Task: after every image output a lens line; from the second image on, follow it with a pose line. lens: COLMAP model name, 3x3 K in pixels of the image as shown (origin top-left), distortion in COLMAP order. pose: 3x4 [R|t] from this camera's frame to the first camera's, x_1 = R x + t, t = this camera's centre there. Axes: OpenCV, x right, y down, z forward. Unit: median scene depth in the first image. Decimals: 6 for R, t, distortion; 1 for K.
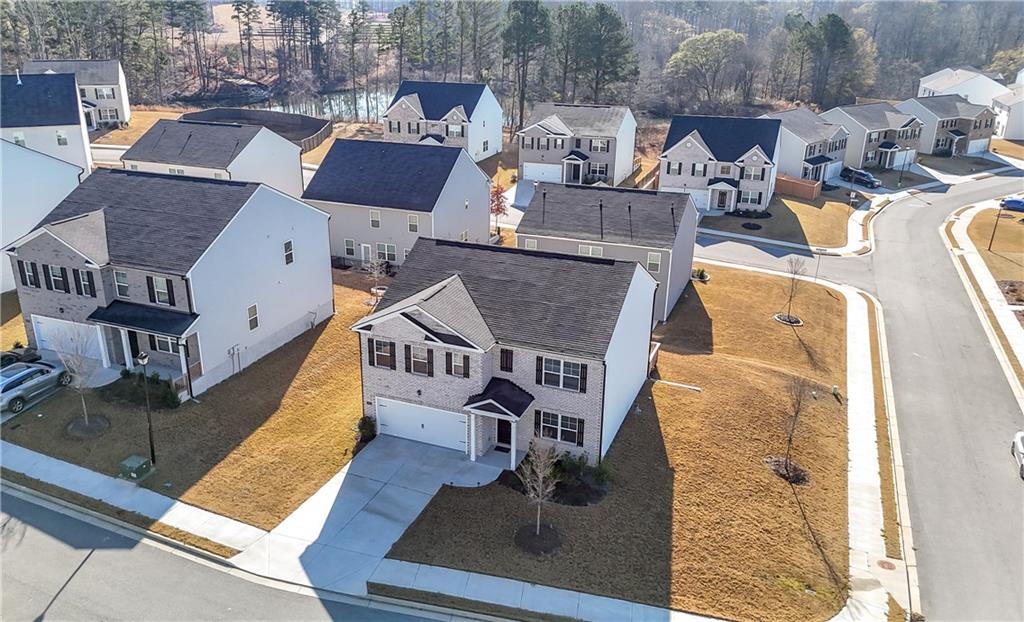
lens RADIAL K [[823.8, 0, 467.5], [0, 823.8, 311.5], [0, 0, 1]] dist [0.085894, -0.096787]
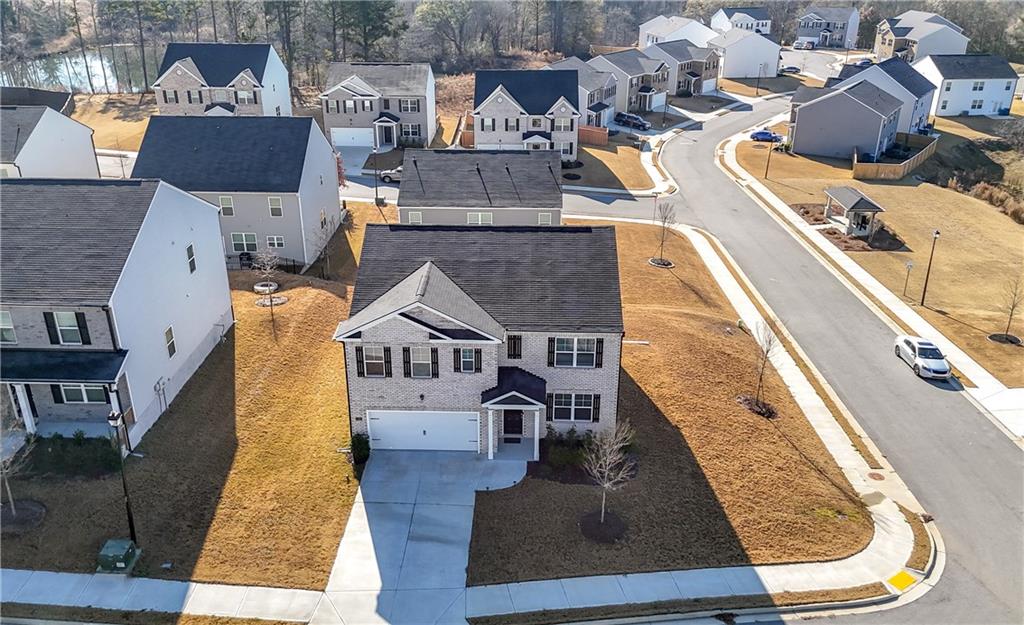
lens RADIAL K [[829.3, 0, 488.6], [0, 829.3, 314.2], [0, 0, 1]] dist [0.096778, -0.128319]
pose [[0.932948, -0.145197, 0.329431, -0.223433], [0.128076, 0.989058, 0.073216, -0.039363], [-0.336458, -0.026114, 0.941336, 0.098279]]
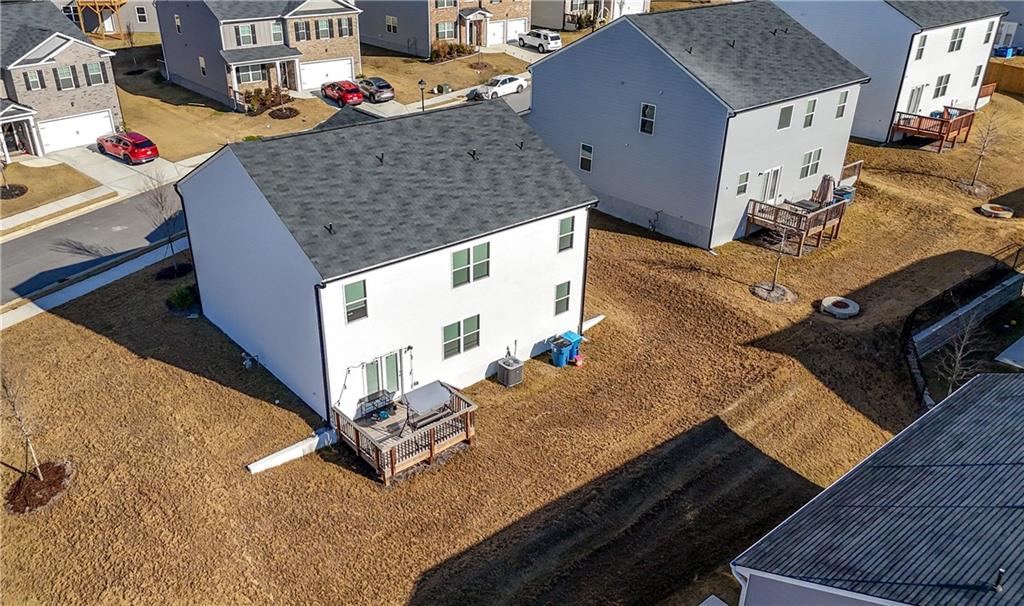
lens RADIAL K [[805.6, 0, 481.1], [0, 805.6, 303.7], [0, 0, 1]] dist [0.043359, -0.003068]
pose [[-0.450433, 0.388594, -0.803806, 0.573360], [-0.333486, 0.761917, 0.555220, -0.321855], [0.828189, 0.518148, -0.213602, 1.130156]]
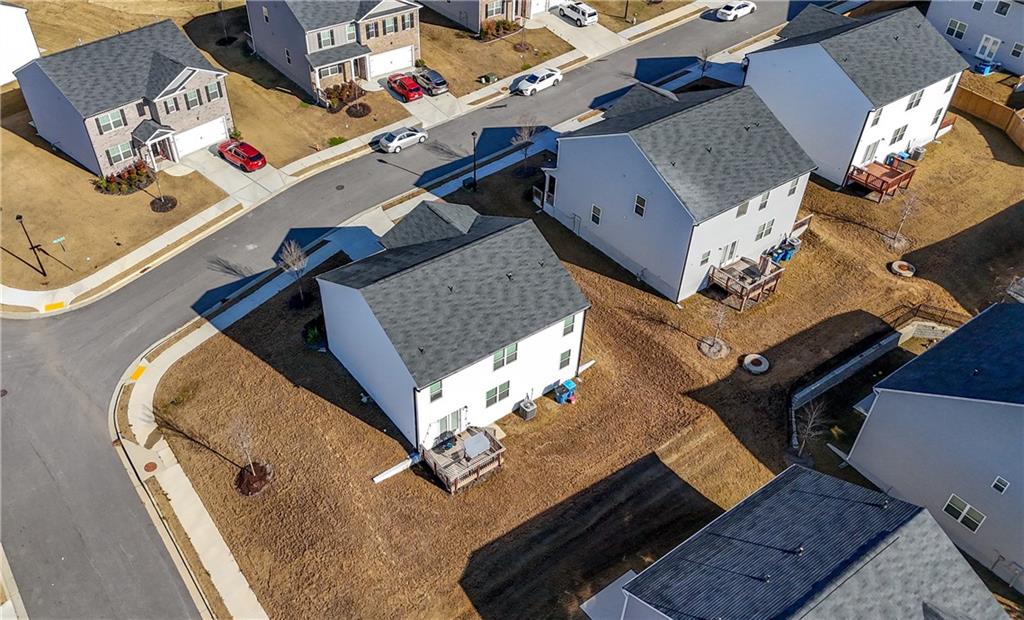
lens RADIAL K [[823.8, 0, 467.5], [0, 823.8, 310.5], [0, 0, 1]] dist [0.085894, -0.096787]
pose [[-0.509439, 0.549749, -0.662003, 0.721309], [-0.319783, 0.593273, 0.738760, -0.739753], [0.798881, 0.588051, -0.126436, 1.038846]]
